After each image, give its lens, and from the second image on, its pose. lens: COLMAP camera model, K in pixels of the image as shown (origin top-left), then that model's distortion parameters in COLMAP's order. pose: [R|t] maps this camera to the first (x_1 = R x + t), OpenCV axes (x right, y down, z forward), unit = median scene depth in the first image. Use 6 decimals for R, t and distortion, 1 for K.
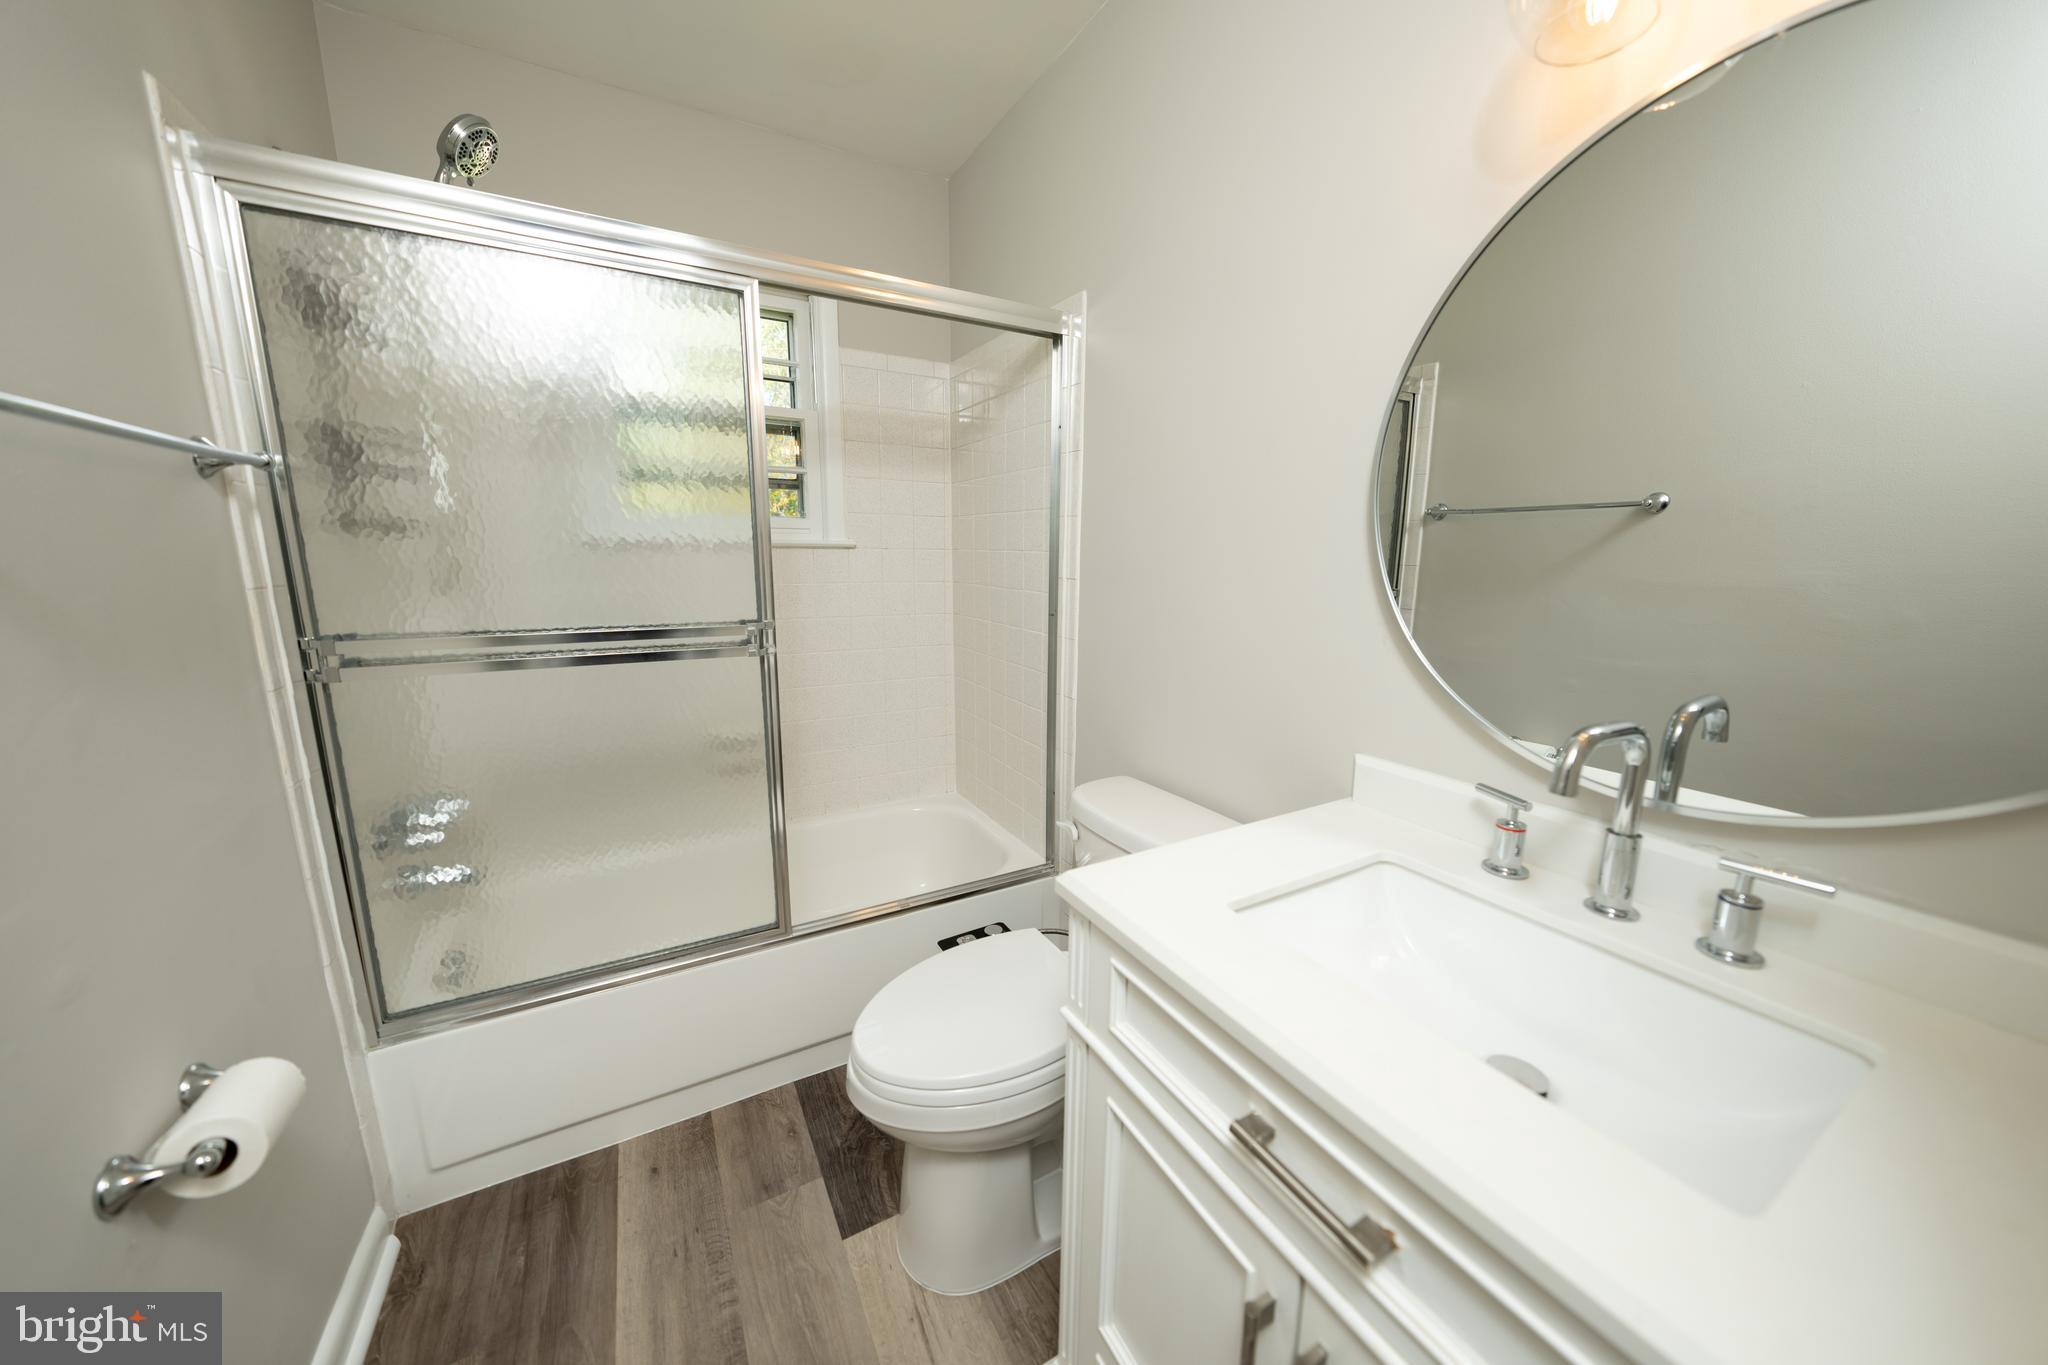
lens RADIAL K [[690.5, 0, 1027.3], [0, 690.5, 681.6], [0, 0, 1]] dist [-0.002385, 0.000154]
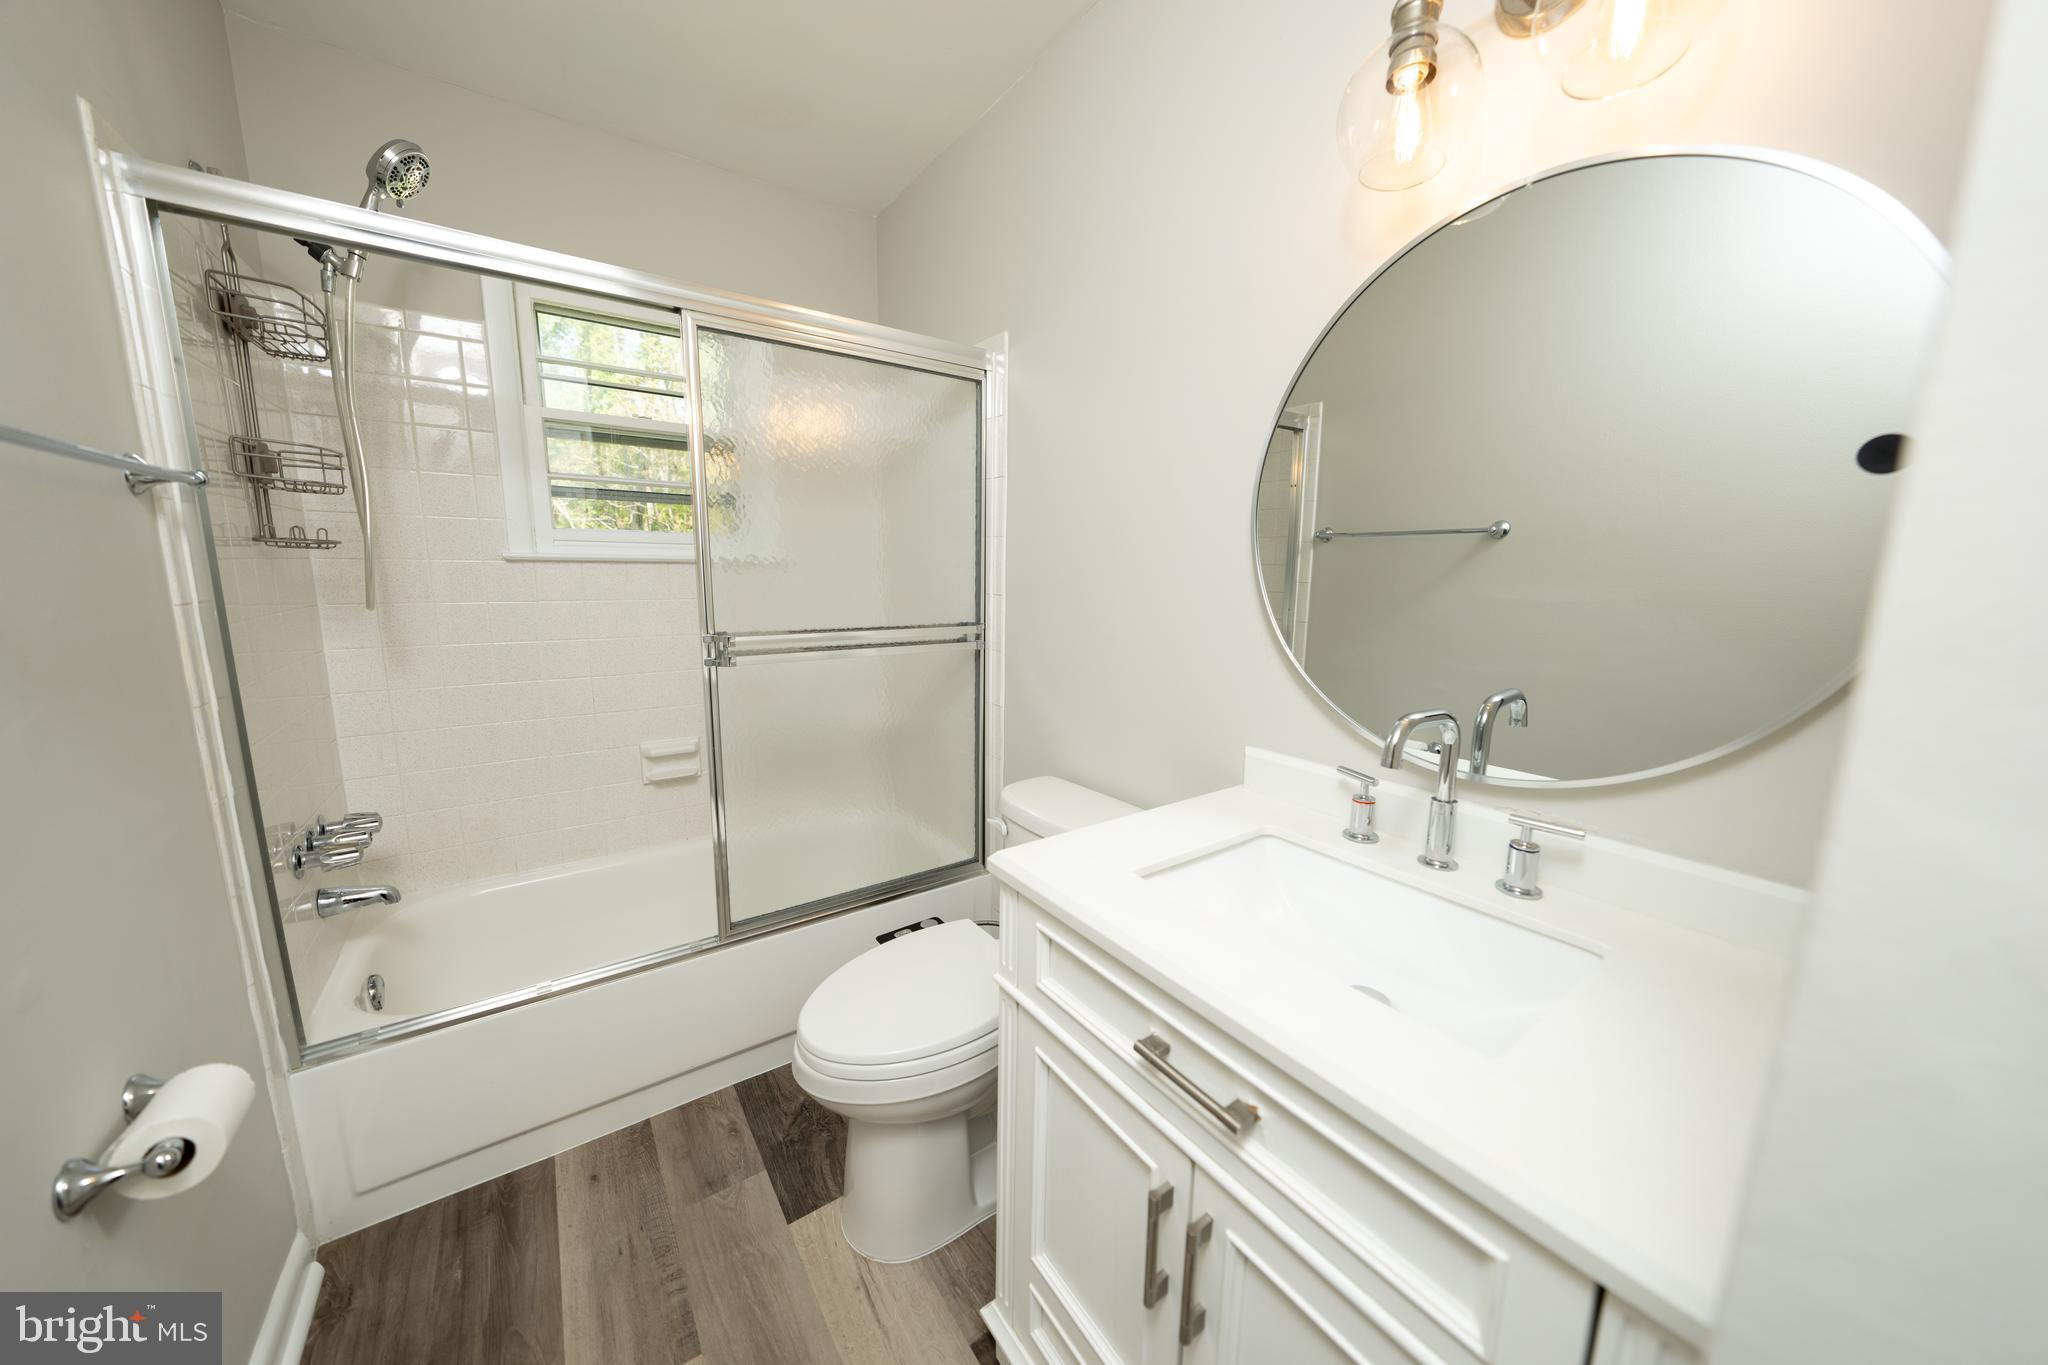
lens RADIAL K [[690.5, 0, 1027.3], [0, 690.5, 681.6], [0, 0, 1]] dist [-0.002385, 0.000154]
pose [[0.994370, -0.012430, 0.105232, -0.007574], [0.014652, 0.999685, -0.020374, 0.014138], [-0.104946, 0.021801, 0.994239, -0.111158]]
